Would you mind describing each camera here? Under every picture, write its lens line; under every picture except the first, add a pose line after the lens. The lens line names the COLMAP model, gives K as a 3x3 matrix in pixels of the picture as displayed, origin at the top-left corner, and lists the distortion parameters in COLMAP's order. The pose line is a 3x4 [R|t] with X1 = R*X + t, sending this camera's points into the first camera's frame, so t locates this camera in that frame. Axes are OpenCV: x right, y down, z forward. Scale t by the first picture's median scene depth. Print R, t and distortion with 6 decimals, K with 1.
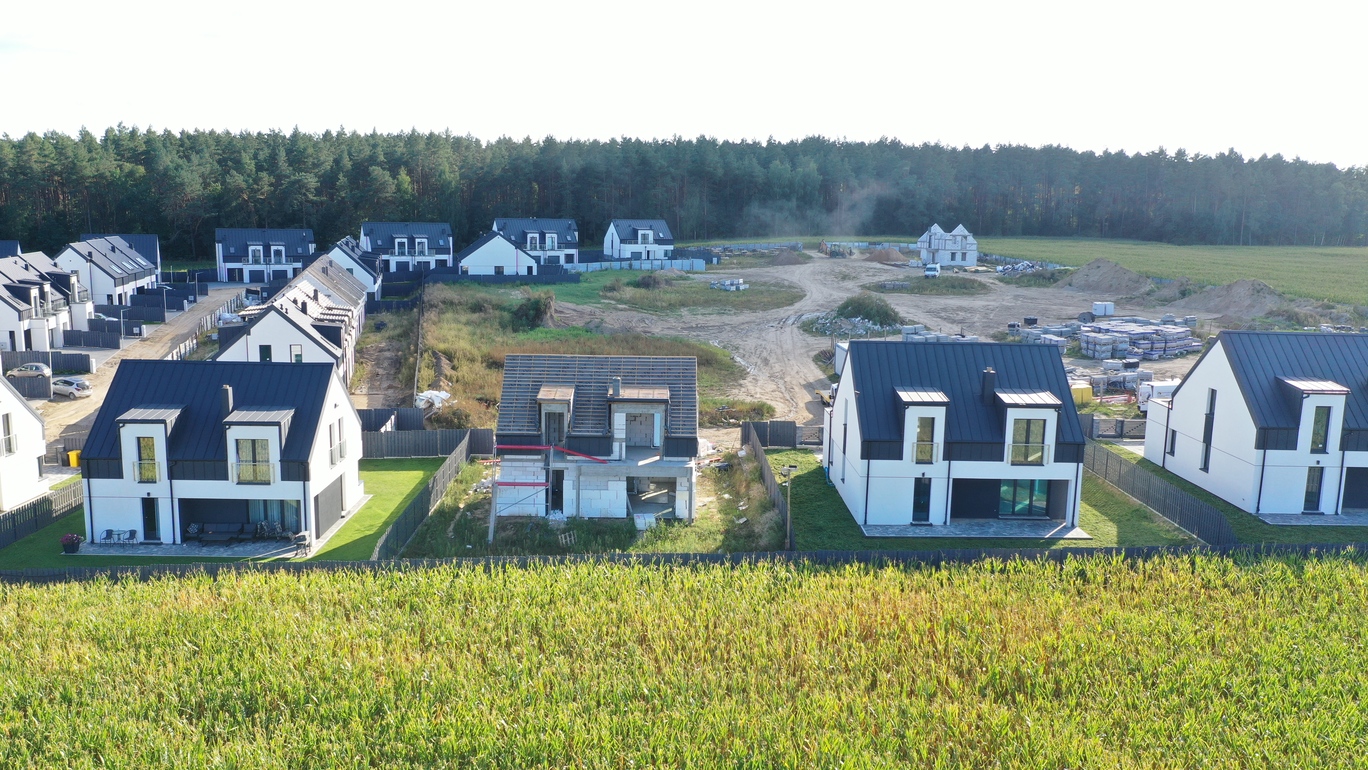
lens RADIAL K [[1076.4, 0, 687.9], [0, 1076.4, 383.5], [0, 0, 1]] dist [-0.000821, 0.002033]
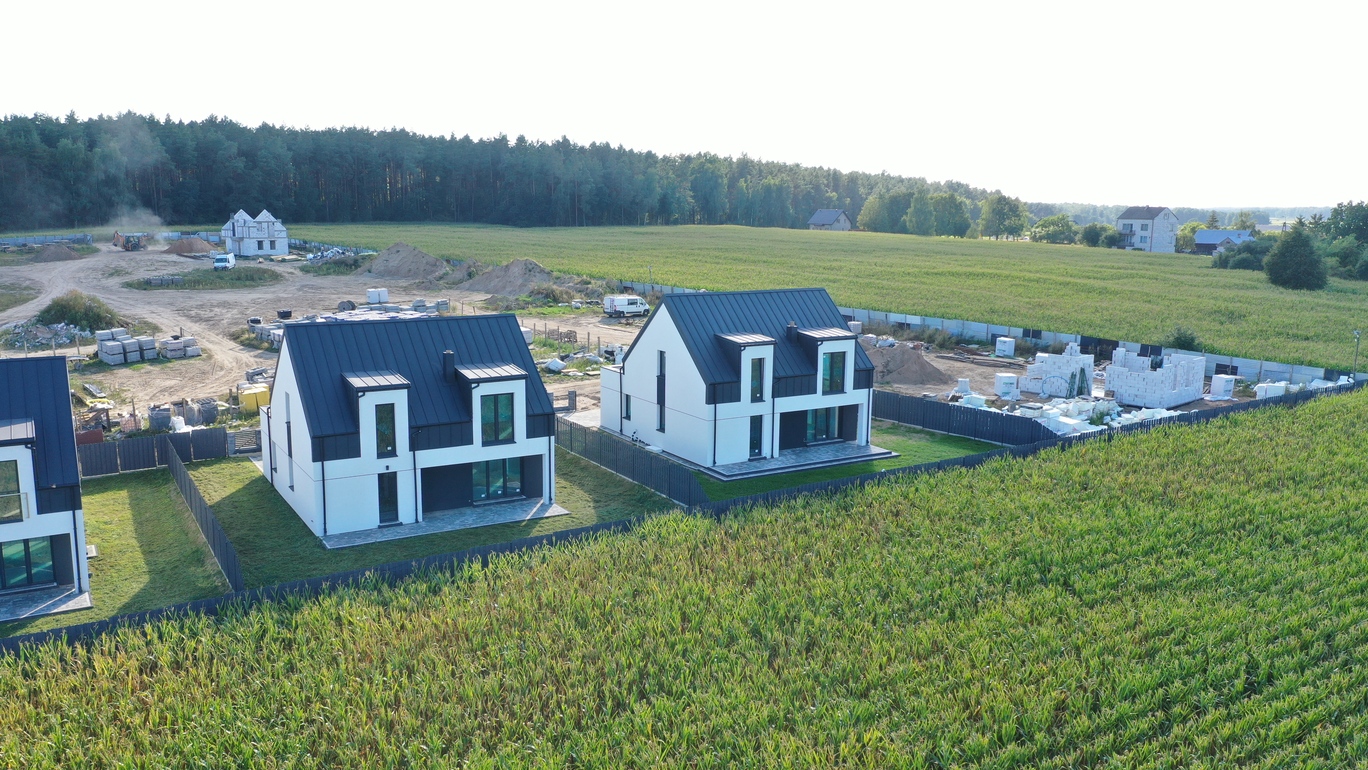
lens RADIAL K [[1076.4, 0, 688.3], [0, 1076.4, 381.5], [0, 0, 1]] dist [-0.000821, 0.002033]
pose [[0.863314, -0.092917, 0.496040, 0.117947], [0.088102, 0.995560, 0.033151, -0.001450], [-0.496917, 0.015083, 0.867667, 0.036532]]
